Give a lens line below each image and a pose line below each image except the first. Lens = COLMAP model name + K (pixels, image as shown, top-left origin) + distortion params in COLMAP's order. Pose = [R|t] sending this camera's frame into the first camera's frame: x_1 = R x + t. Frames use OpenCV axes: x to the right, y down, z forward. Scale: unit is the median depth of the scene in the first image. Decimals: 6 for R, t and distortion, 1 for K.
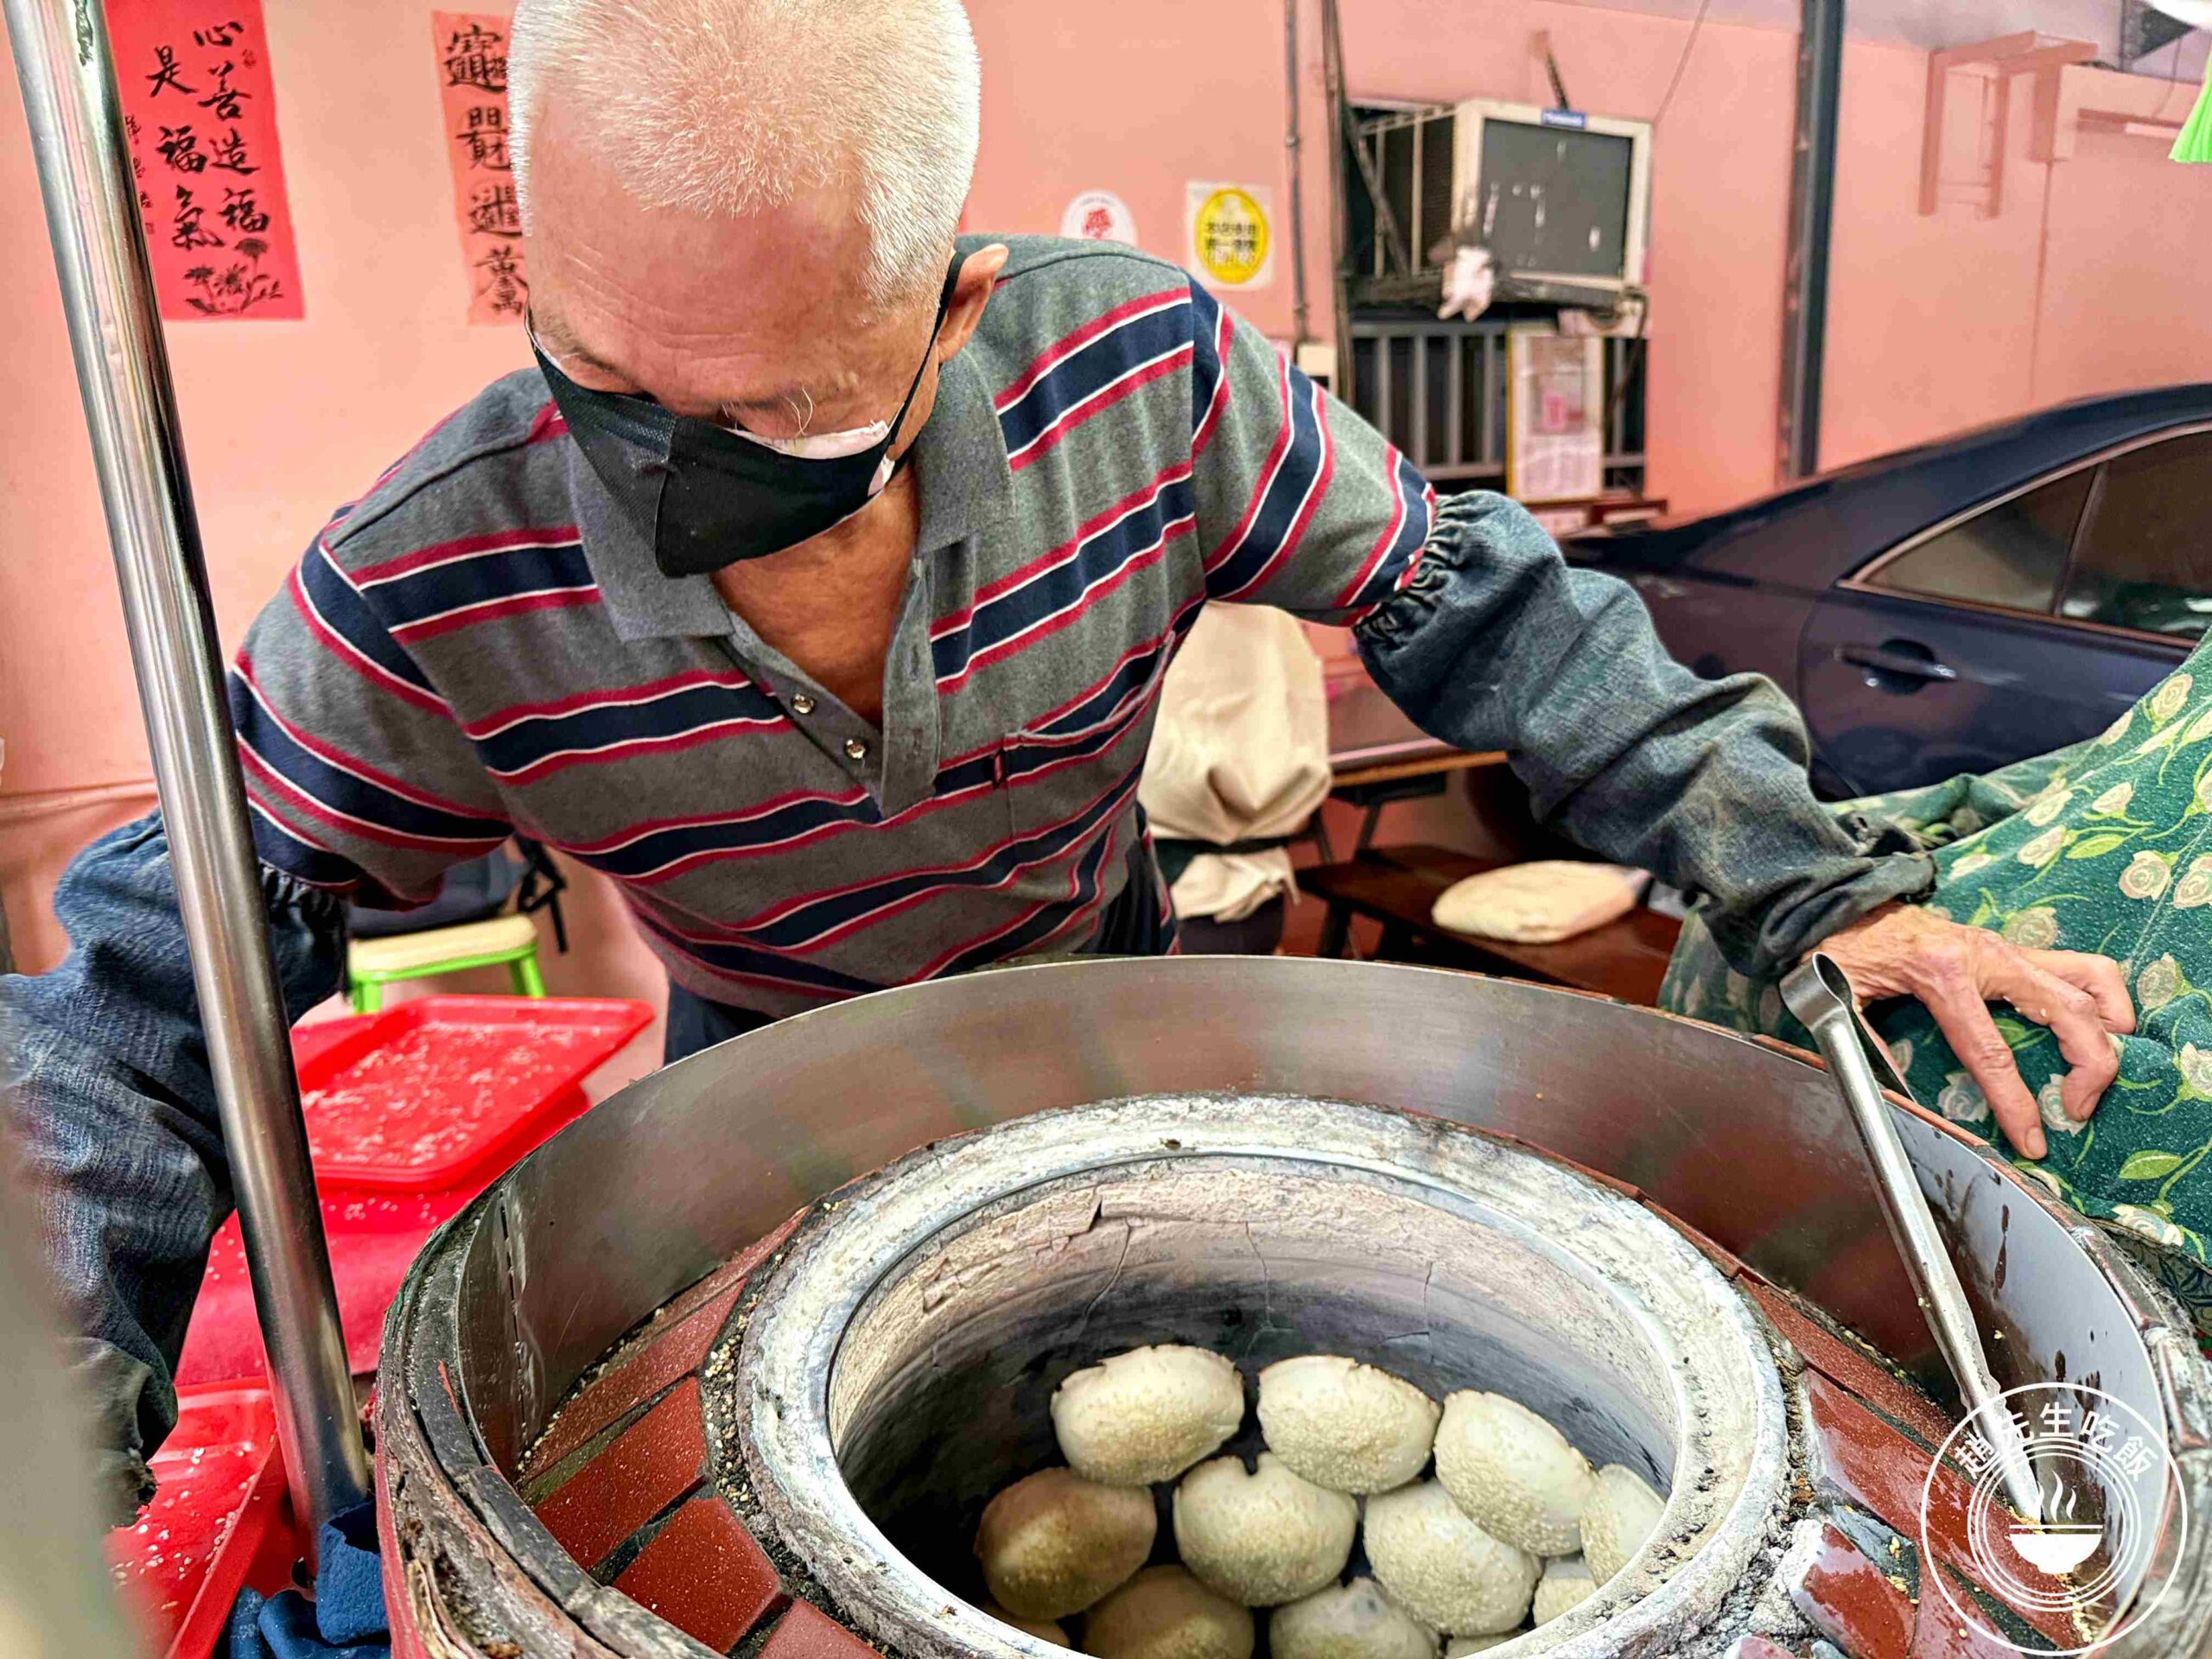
lens RADIAL K [[1566.0, 0, 1099.4], [0, 1566.0, 854.9], [0, 0, 1]] dist [0.075260, -0.081303]
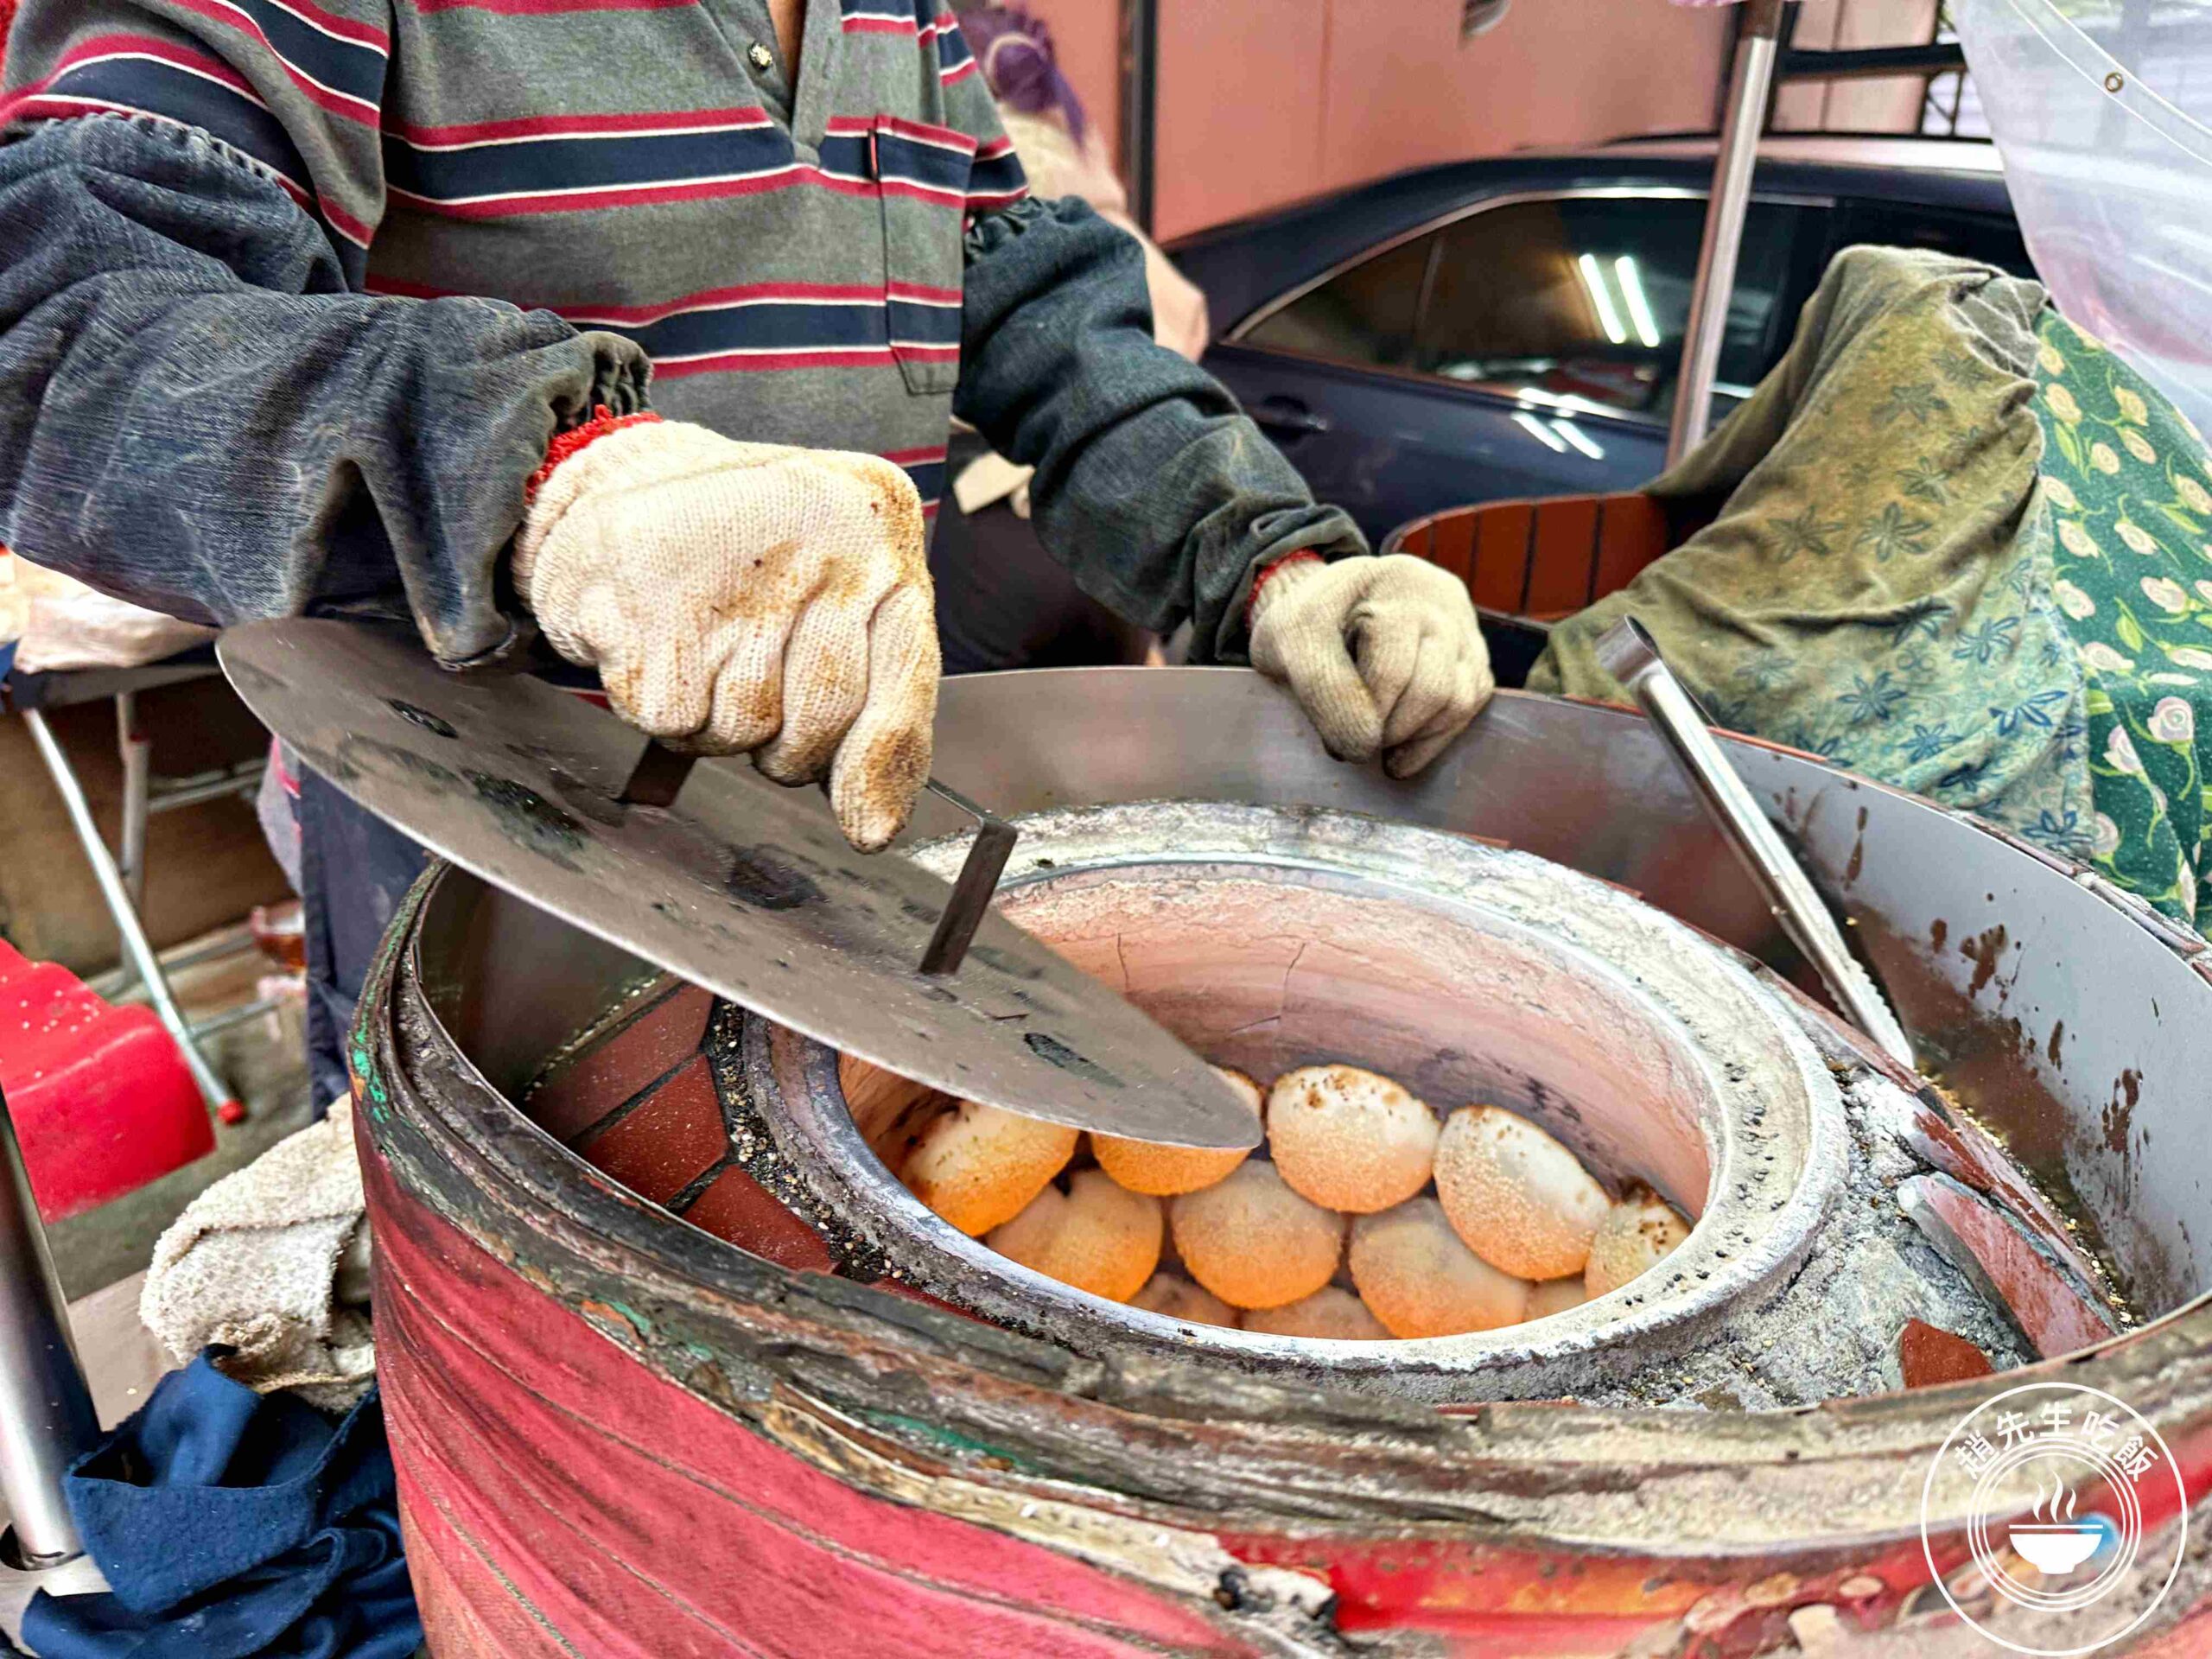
lens RADIAL K [[1566.0, 0, 1099.4], [0, 1566.0, 854.9], [0, 0, 1]] dist [0.075260, -0.081303]
pose [[0.907203, -0.112513, 0.405367, -0.306268], [0.057055, 0.987575, 0.146422, 0.044696], [-0.416805, -0.109707, 0.902351, 0.146386]]
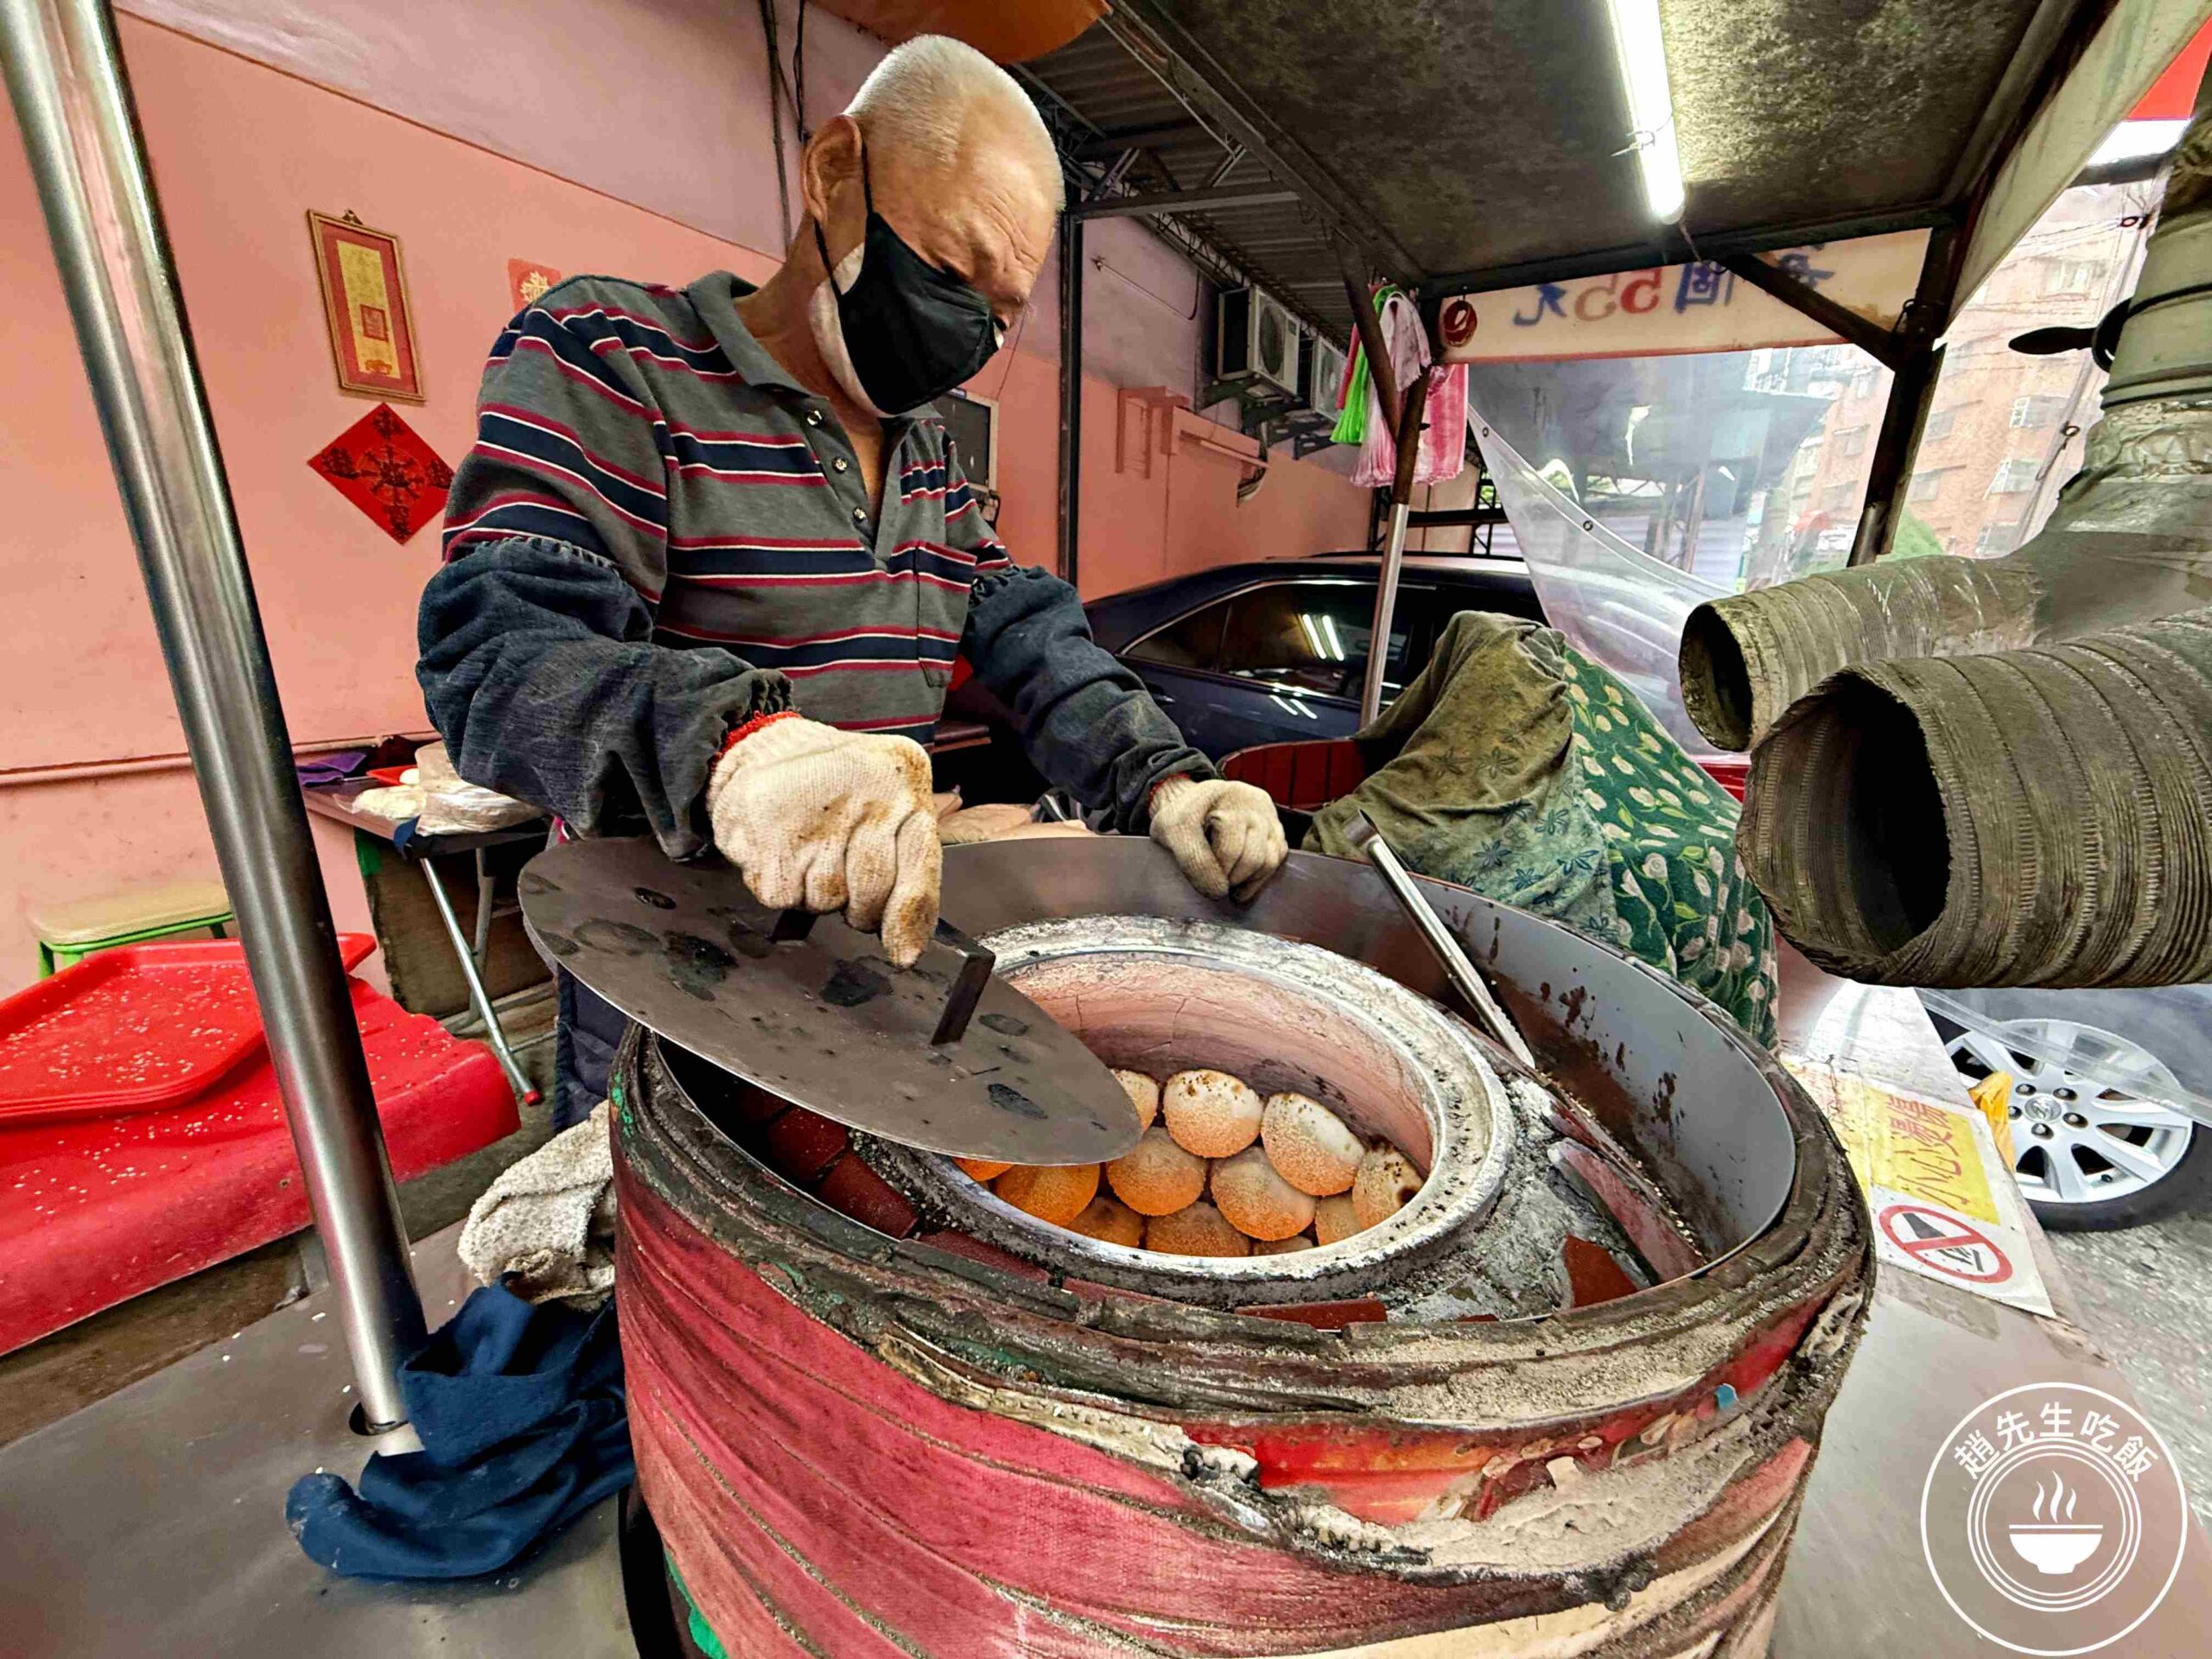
lens RADIAL K [[874.0, 0, 1094.3], [0, 874.0, 837.9], [0, 0, 1]] dist [0.047792, -0.016609]
pose [[0.882477, -0.071205, 0.464935, -0.309053], [0.058675, 0.997419, 0.041387, 0.033853], [-0.466681, -0.009243, 0.884377, 0.188158]]
